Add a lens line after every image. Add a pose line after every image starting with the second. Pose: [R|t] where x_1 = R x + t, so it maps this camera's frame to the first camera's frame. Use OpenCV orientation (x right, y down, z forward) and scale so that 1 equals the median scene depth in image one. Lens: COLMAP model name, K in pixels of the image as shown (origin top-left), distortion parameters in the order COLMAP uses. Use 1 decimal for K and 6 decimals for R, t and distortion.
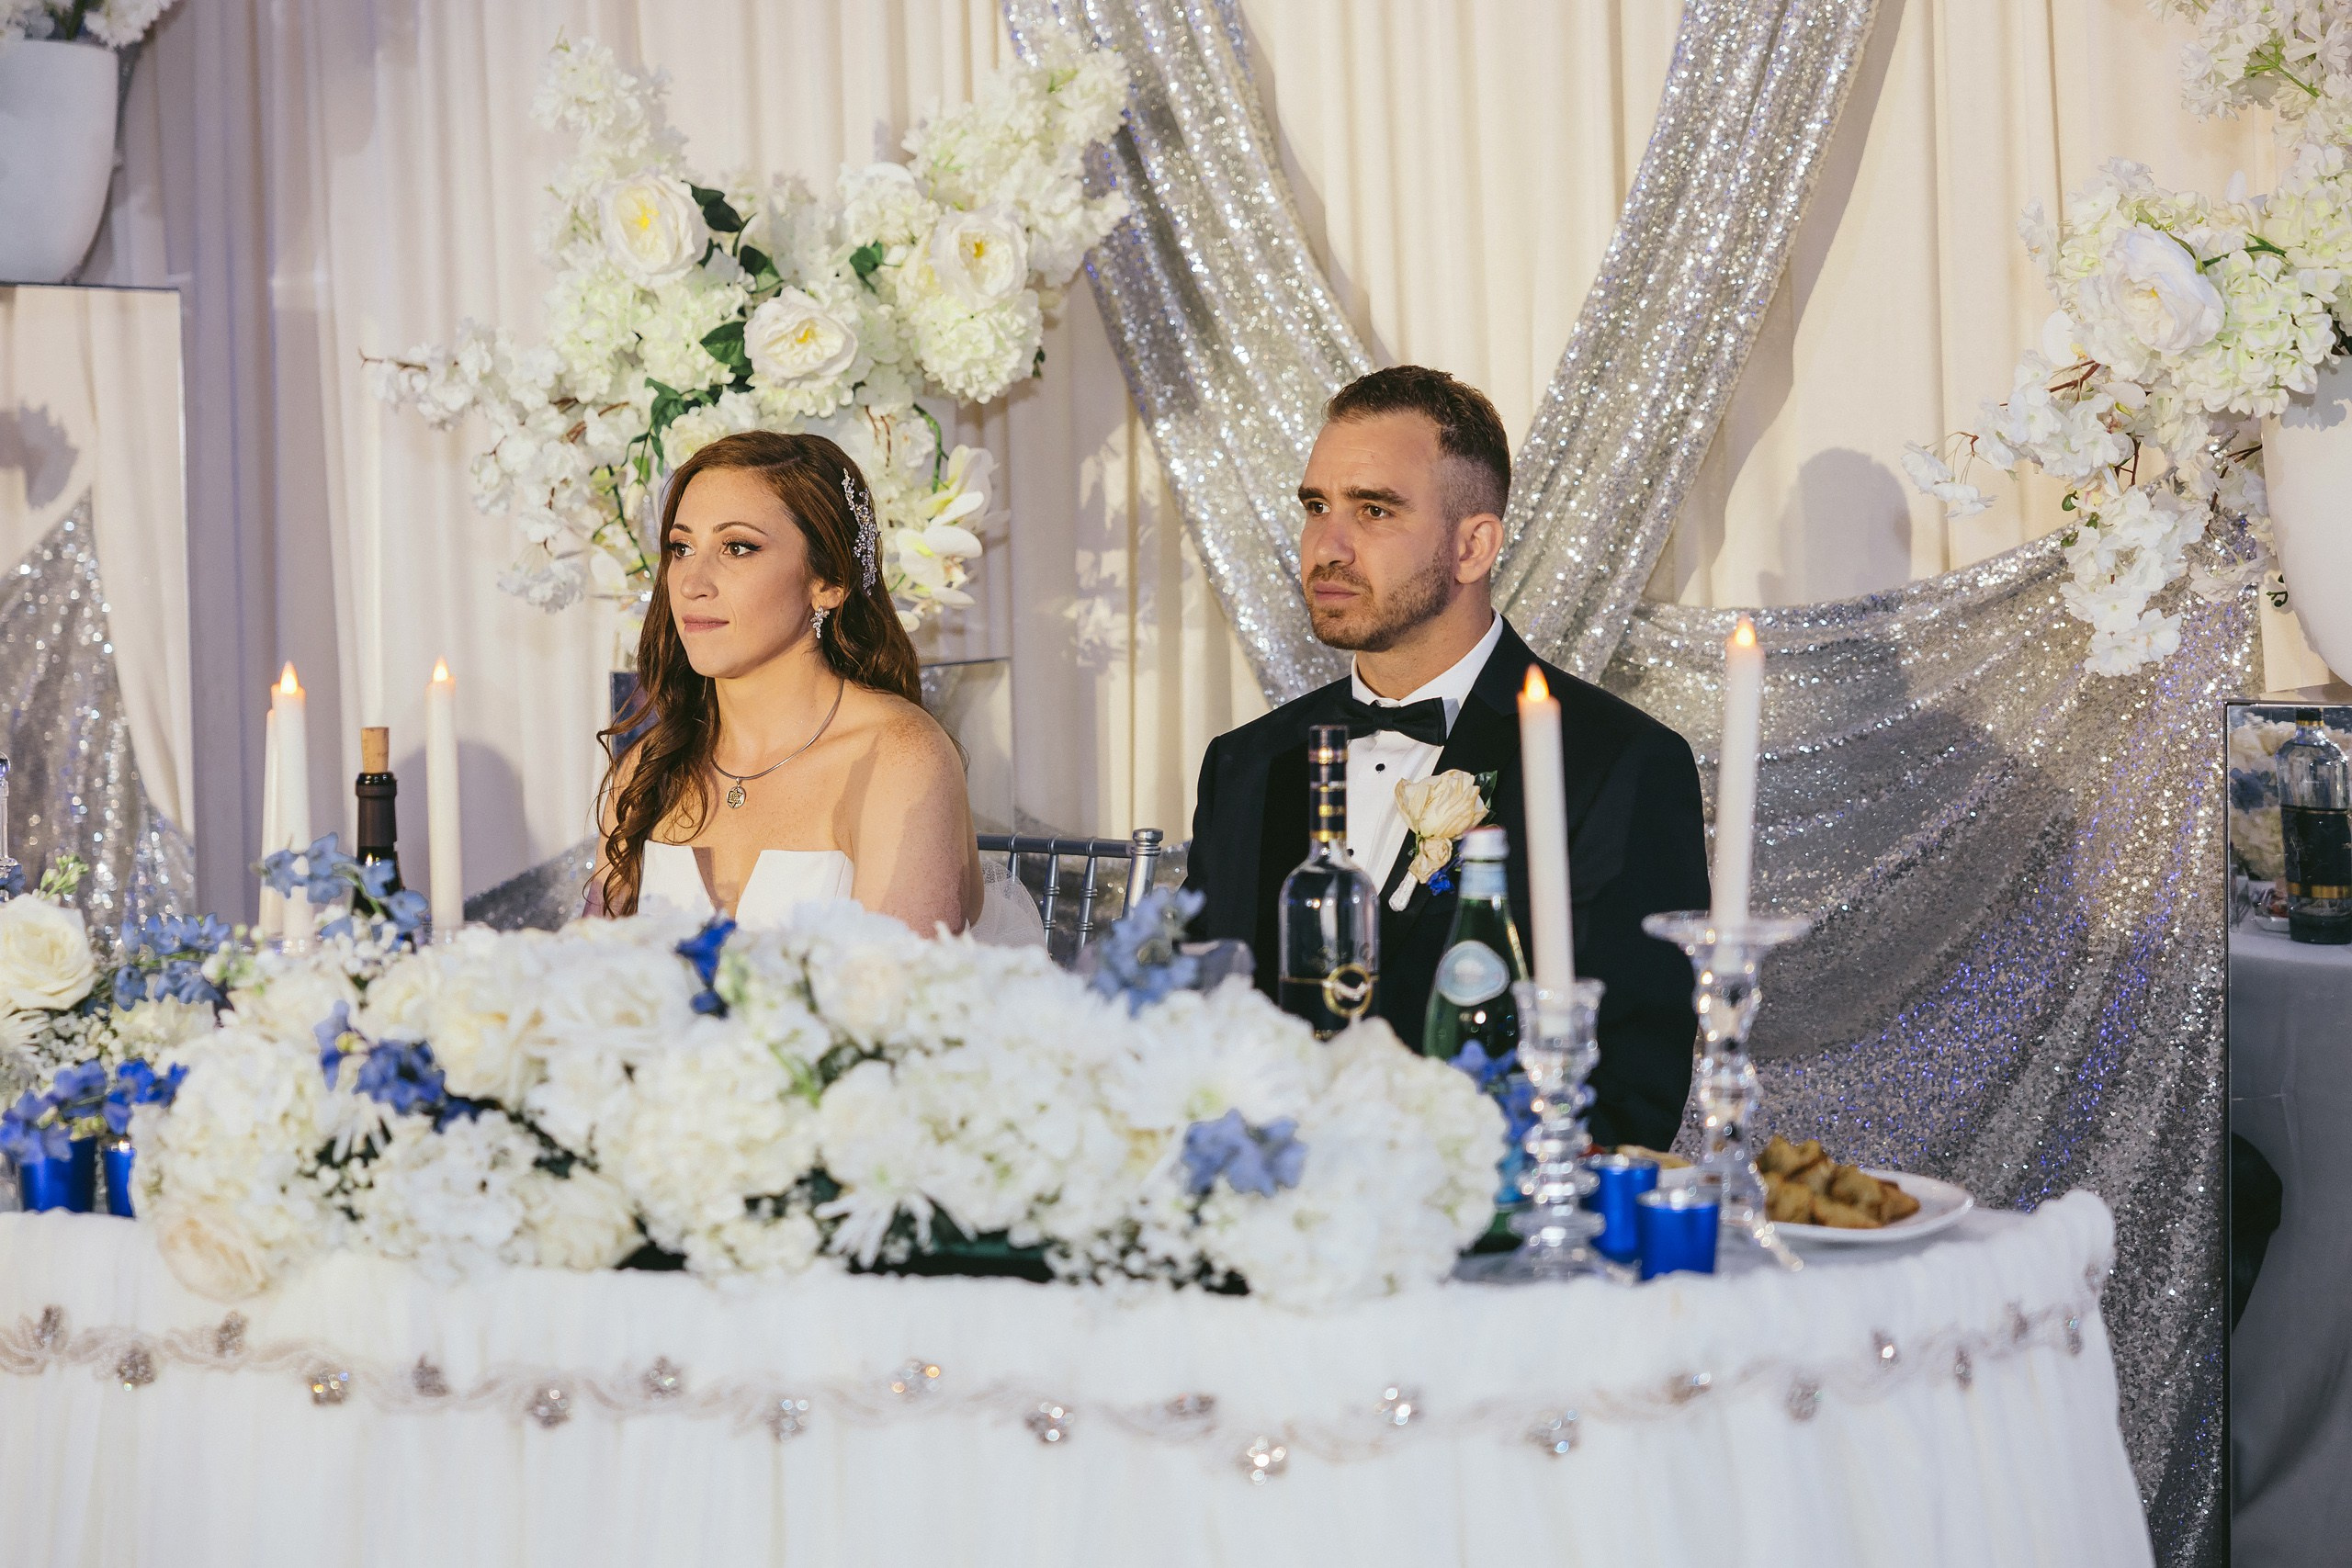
lens RADIAL K [[4365.4, 0, 1176.0], [0, 4365.4, 784.0], [0, 0, 1]] dist [0.056143, -0.161928]
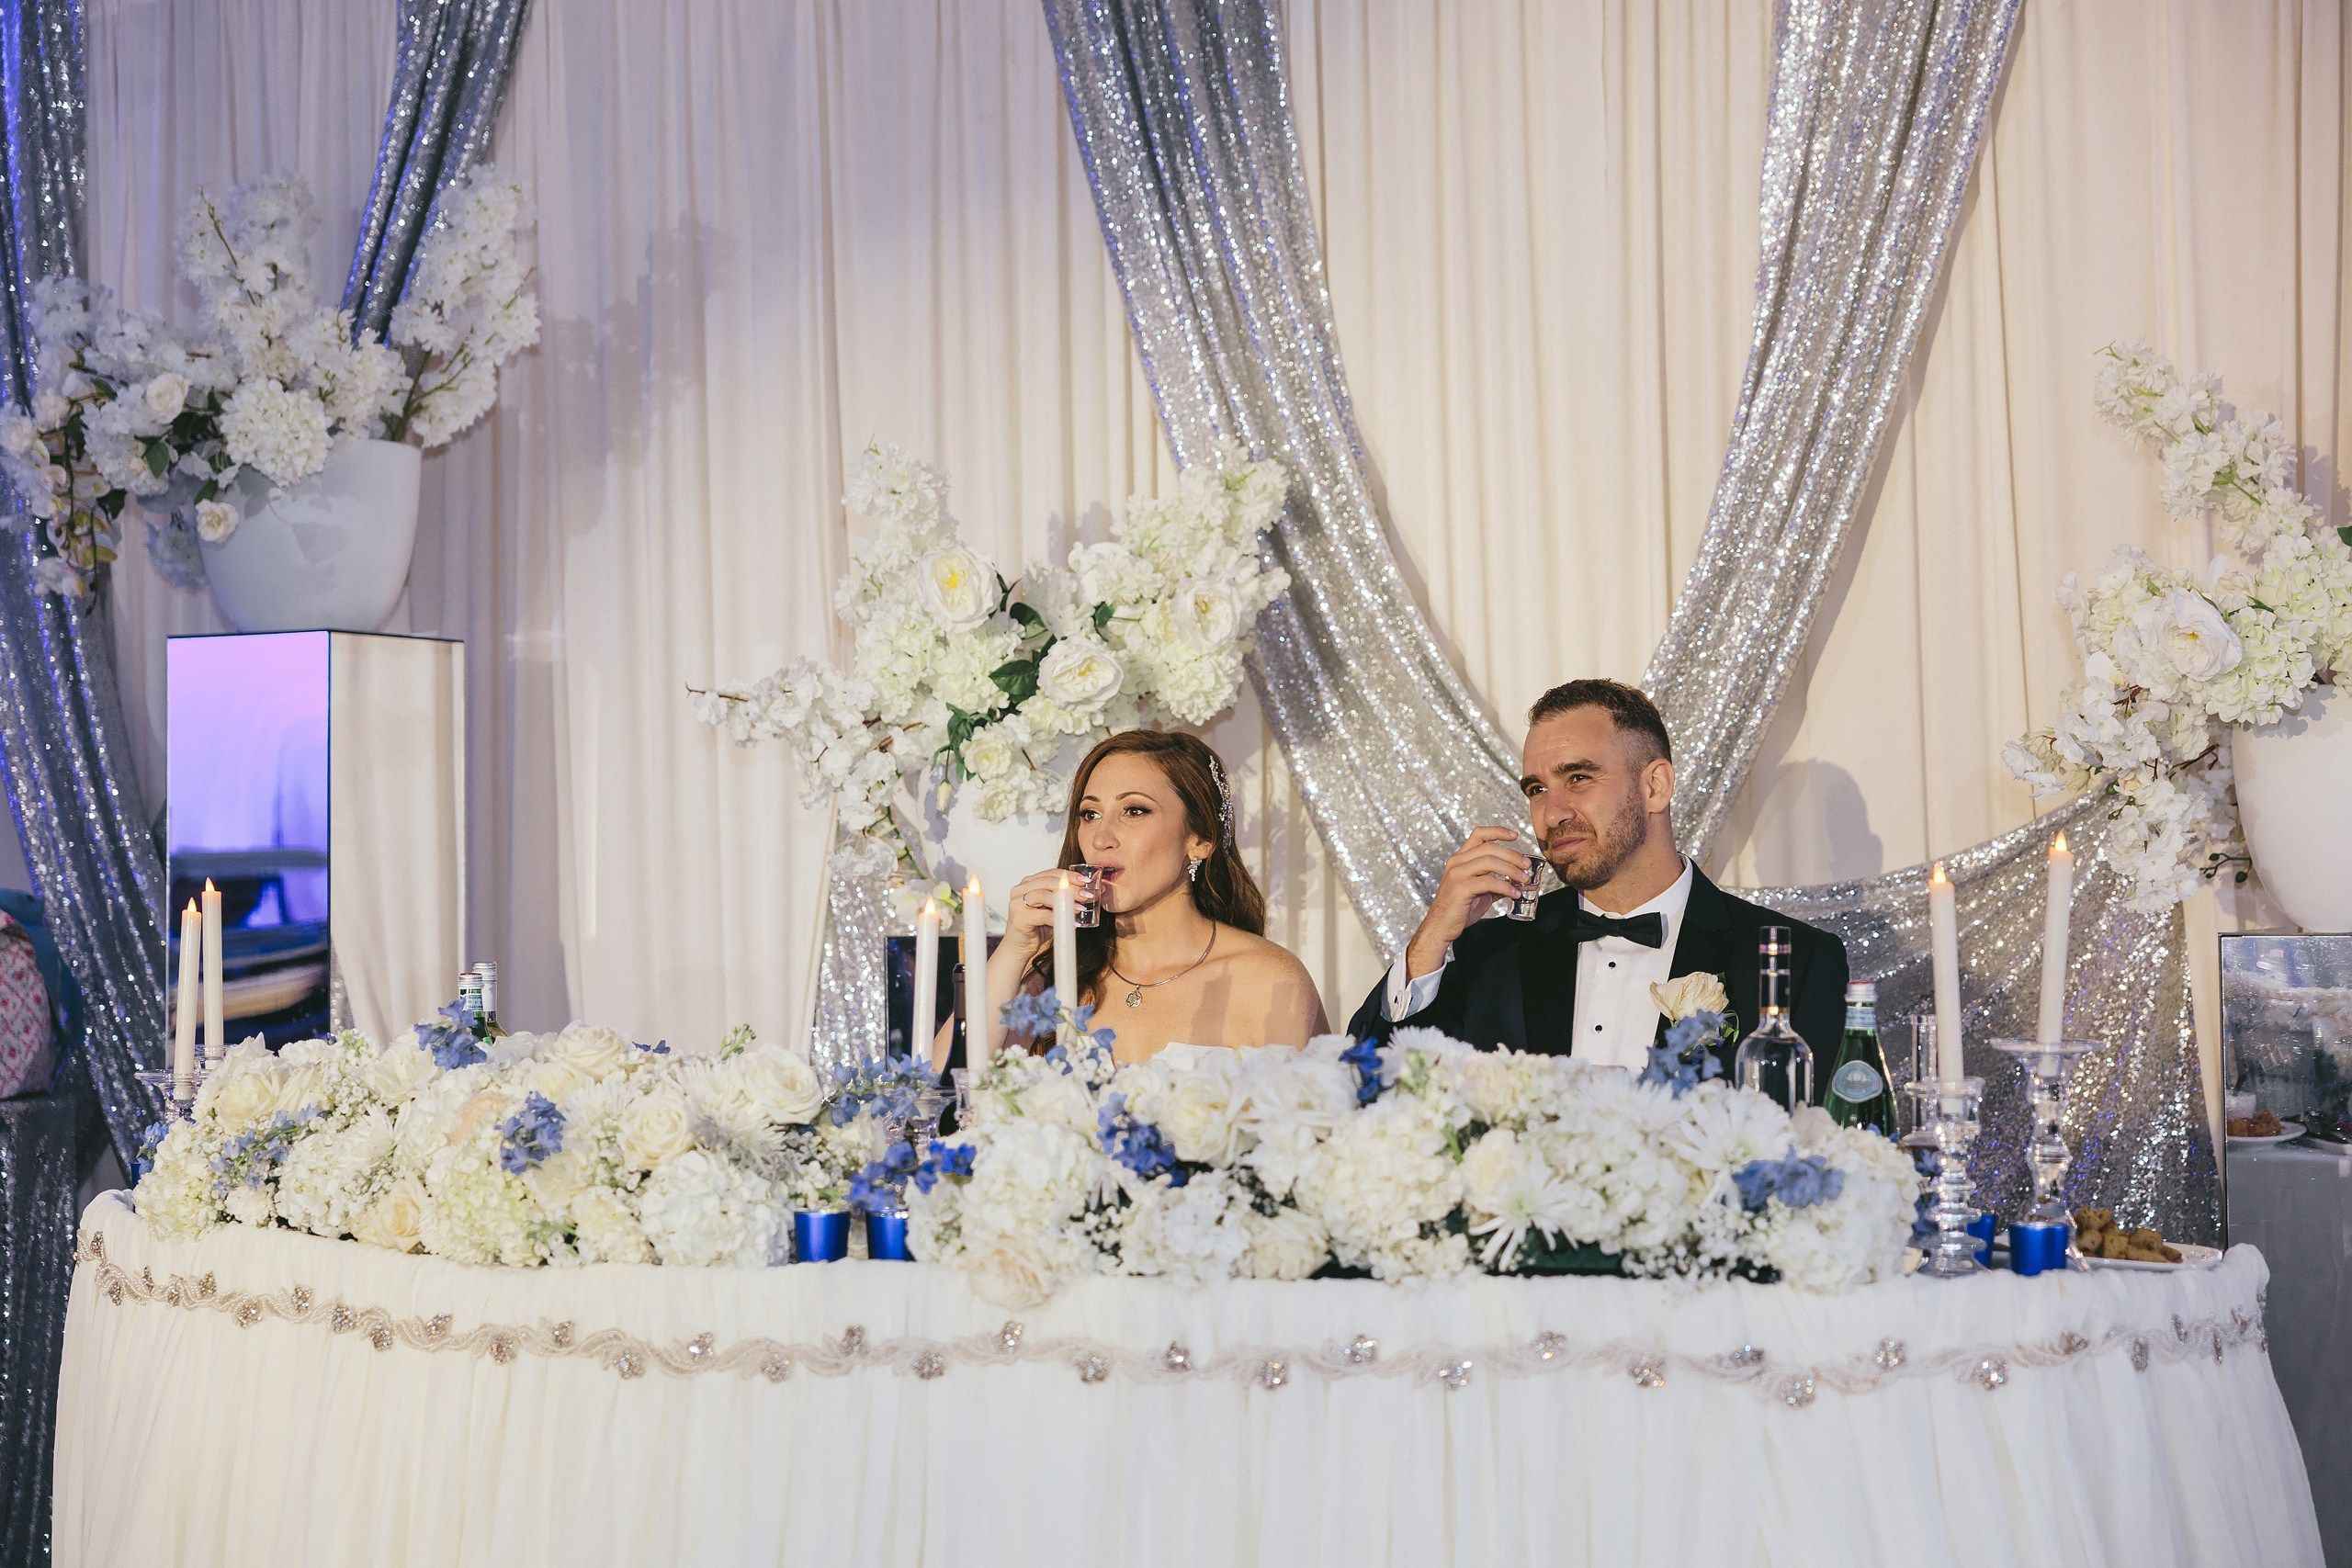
lens RADIAL K [[4051.4, 0, 1176.0], [0, 4051.4, 784.0], [0, 0, 1]] dist [-0.010870, 0.026995]
pose [[0.993198, 0.008960, 0.116095, -0.290283], [0.002093, 0.995500, -0.094742, 0.066770], [-0.116422, 0.094341, 0.988709, -0.282372]]
